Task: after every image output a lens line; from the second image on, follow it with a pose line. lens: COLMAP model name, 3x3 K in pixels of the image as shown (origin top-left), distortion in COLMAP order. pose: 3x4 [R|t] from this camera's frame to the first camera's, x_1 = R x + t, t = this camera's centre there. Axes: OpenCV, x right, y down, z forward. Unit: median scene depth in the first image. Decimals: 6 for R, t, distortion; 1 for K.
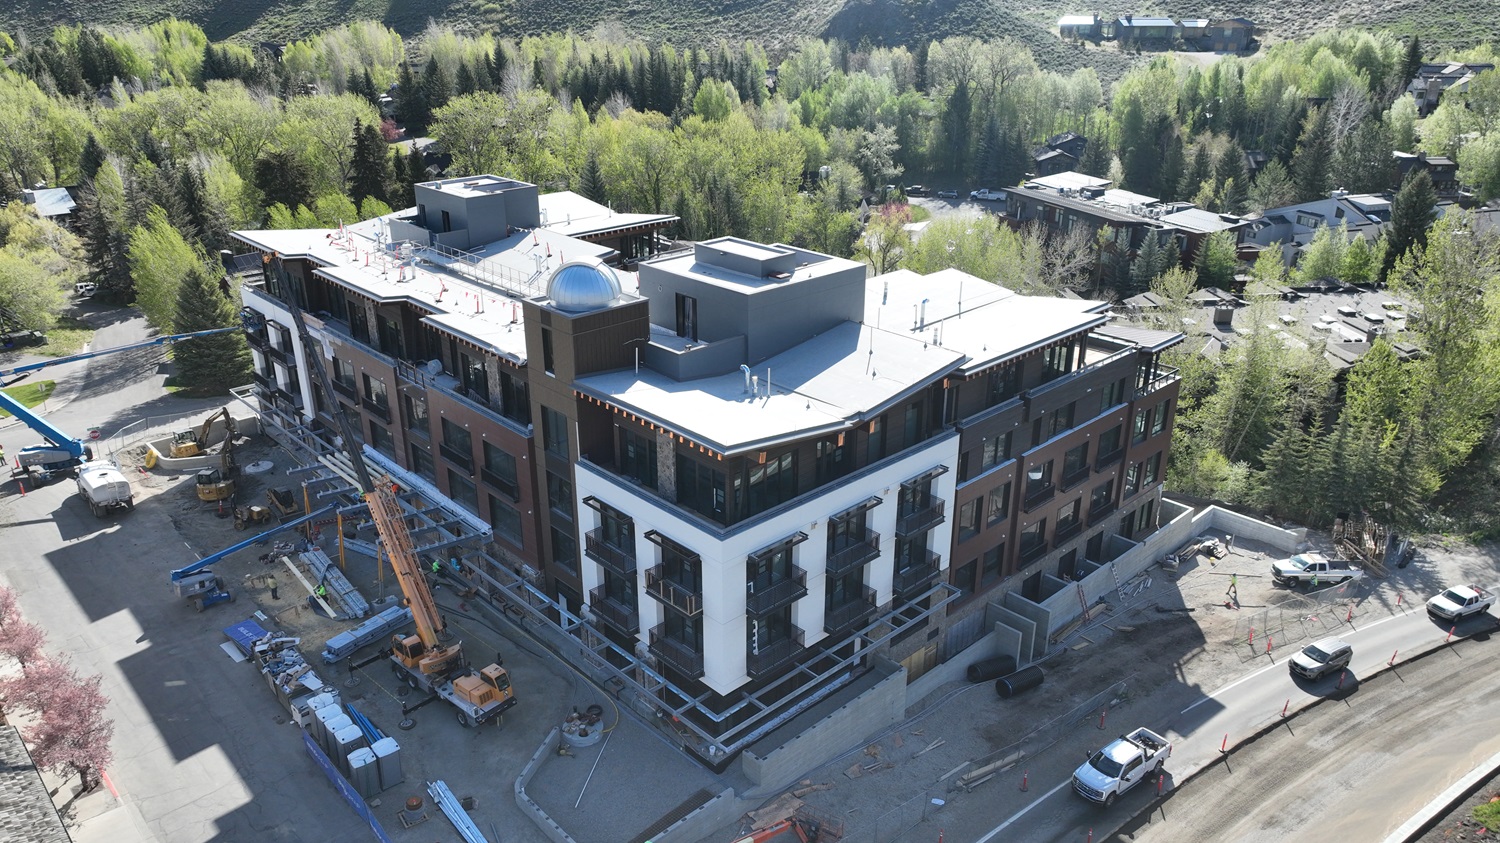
lens RADIAL K [[1053.4, 0, 751.3], [0, 1053.4, 421.9], [0, 0, 1]] dist [-0.004955, 0.026041]
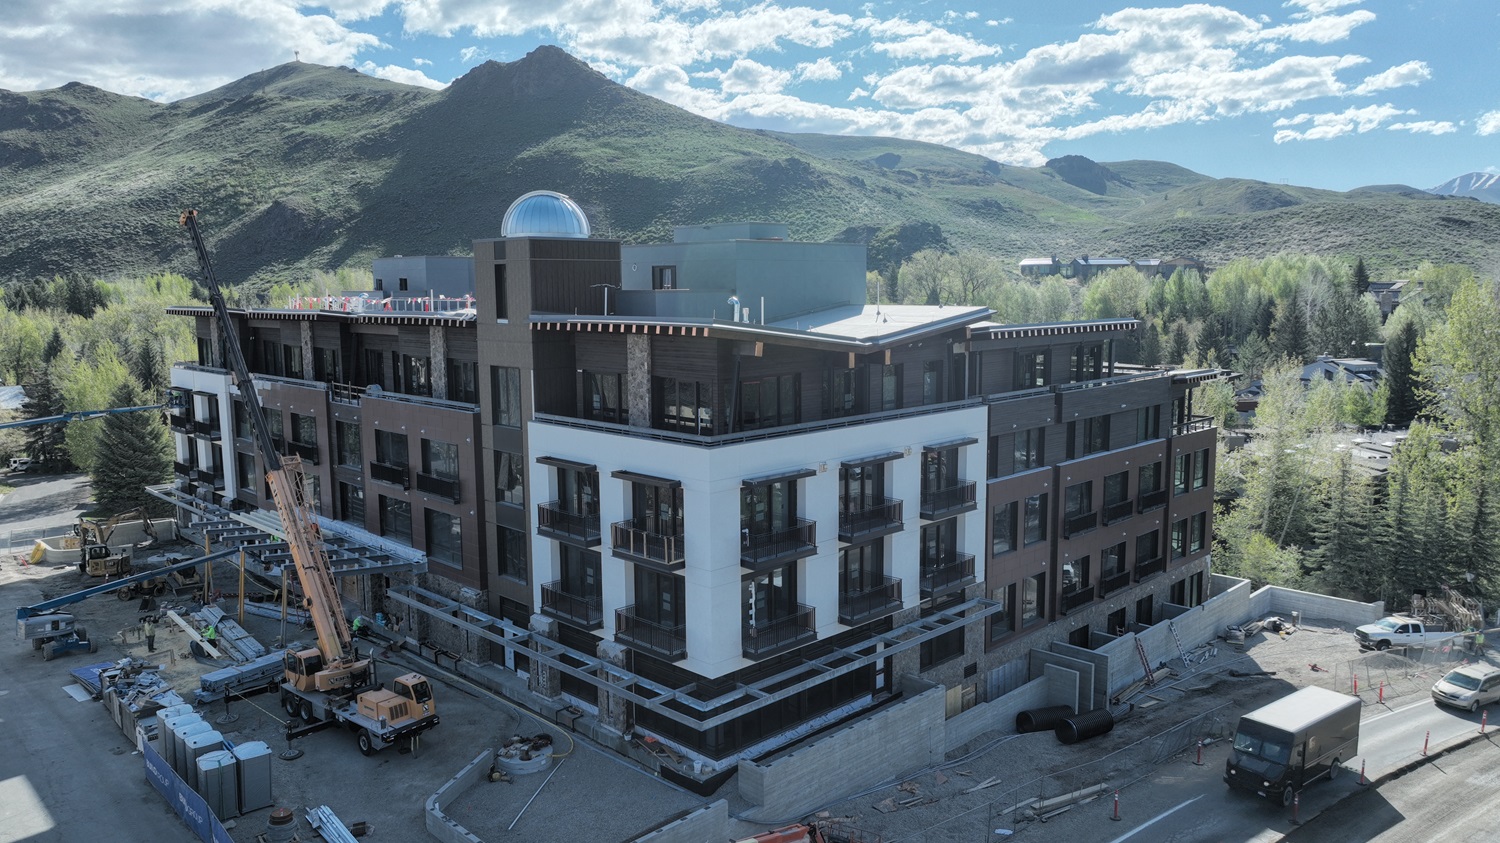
lens RADIAL K [[1053.4, 0, 750.9], [0, 1053.4, 422.3], [0, 0, 1]] dist [-0.004955, 0.026041]
pose [[0.999644, -0.012716, 0.023446, -0.011773], [0.018396, 0.965213, -0.260819, 0.235408], [-0.019314, 0.261157, 0.965103, 0.185748]]
